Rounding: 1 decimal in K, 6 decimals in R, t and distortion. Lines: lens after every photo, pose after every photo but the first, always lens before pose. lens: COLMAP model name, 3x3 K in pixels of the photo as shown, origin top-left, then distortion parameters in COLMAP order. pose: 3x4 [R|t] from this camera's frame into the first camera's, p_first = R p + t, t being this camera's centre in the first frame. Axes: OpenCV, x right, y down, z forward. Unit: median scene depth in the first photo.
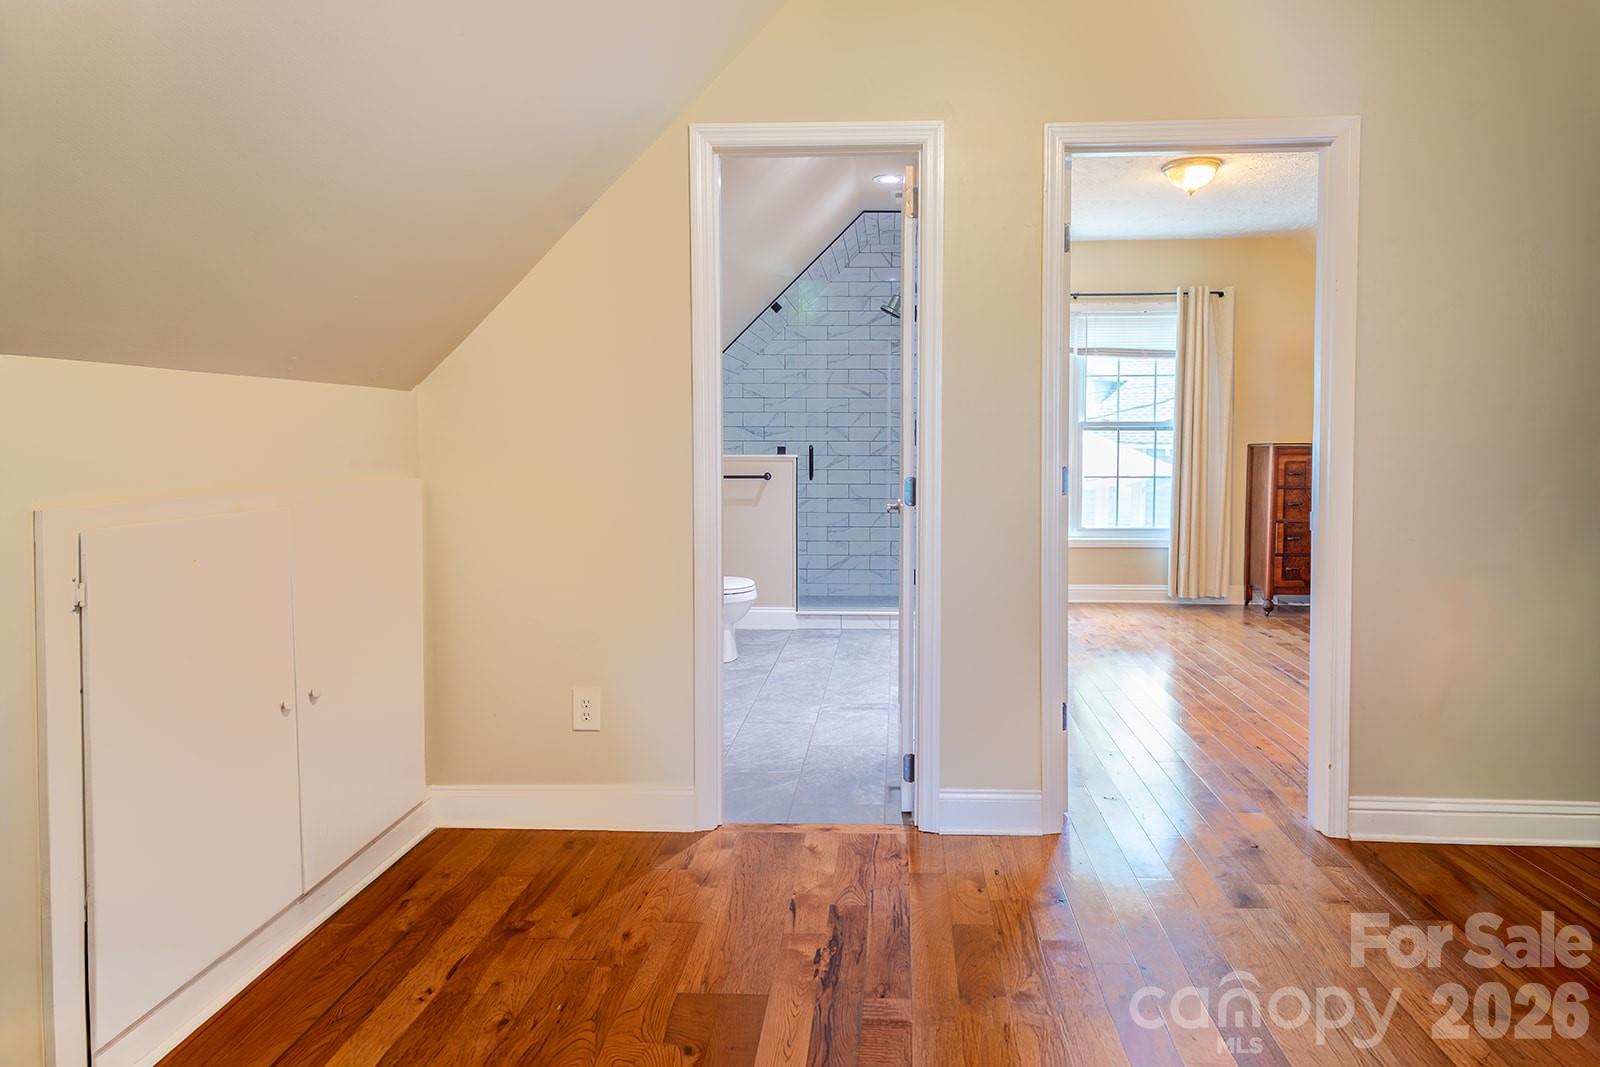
lens RADIAL K [[927.4, 0, 838.9], [0, 927.4, 494.9], [0, 0, 1]] dist [0.001321, -0.000995]
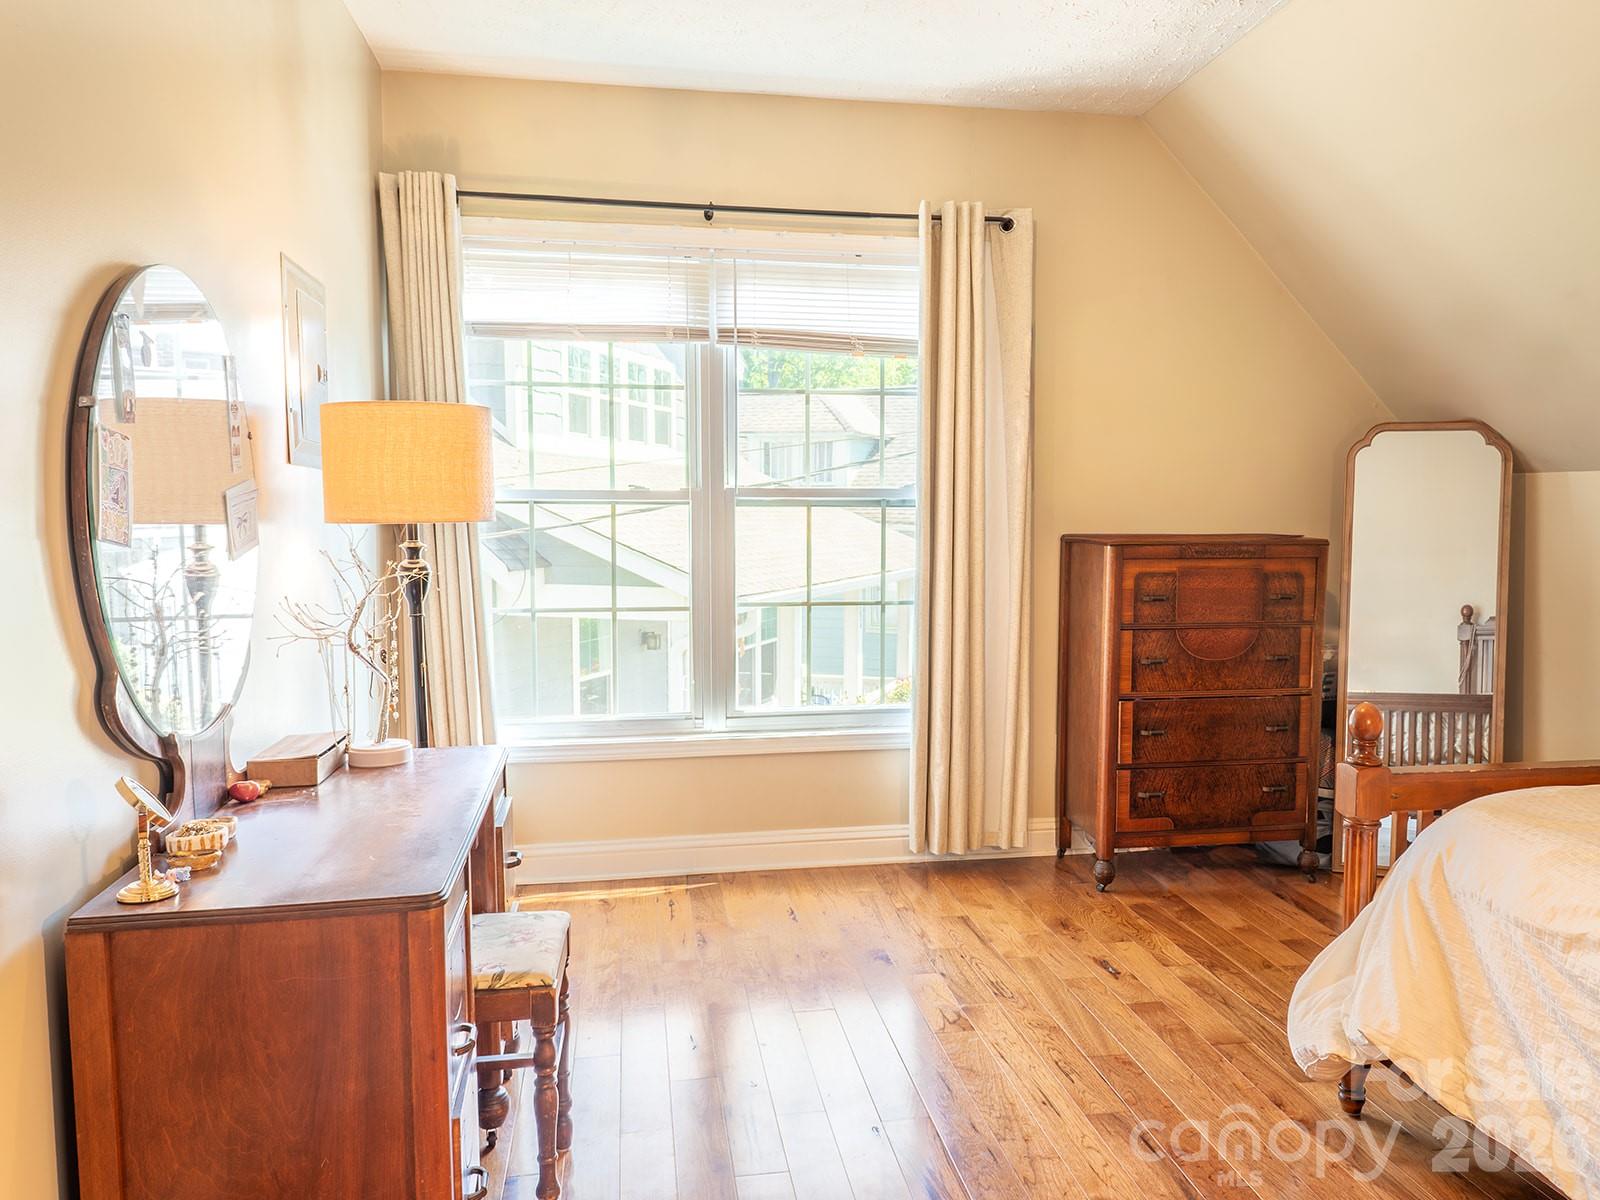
lens RADIAL K [[1108.3, 0, 815.1], [0, 1108.3, 595.2], [0, 0, 1]] dist [-0.002809, -0.000104]
pose [[0.977837, -0.012737, 0.208979, 0.196643], [0.010399, 0.999871, 0.012279, -0.032832], [-0.209109, -0.009833, 0.977843, 0.467711]]
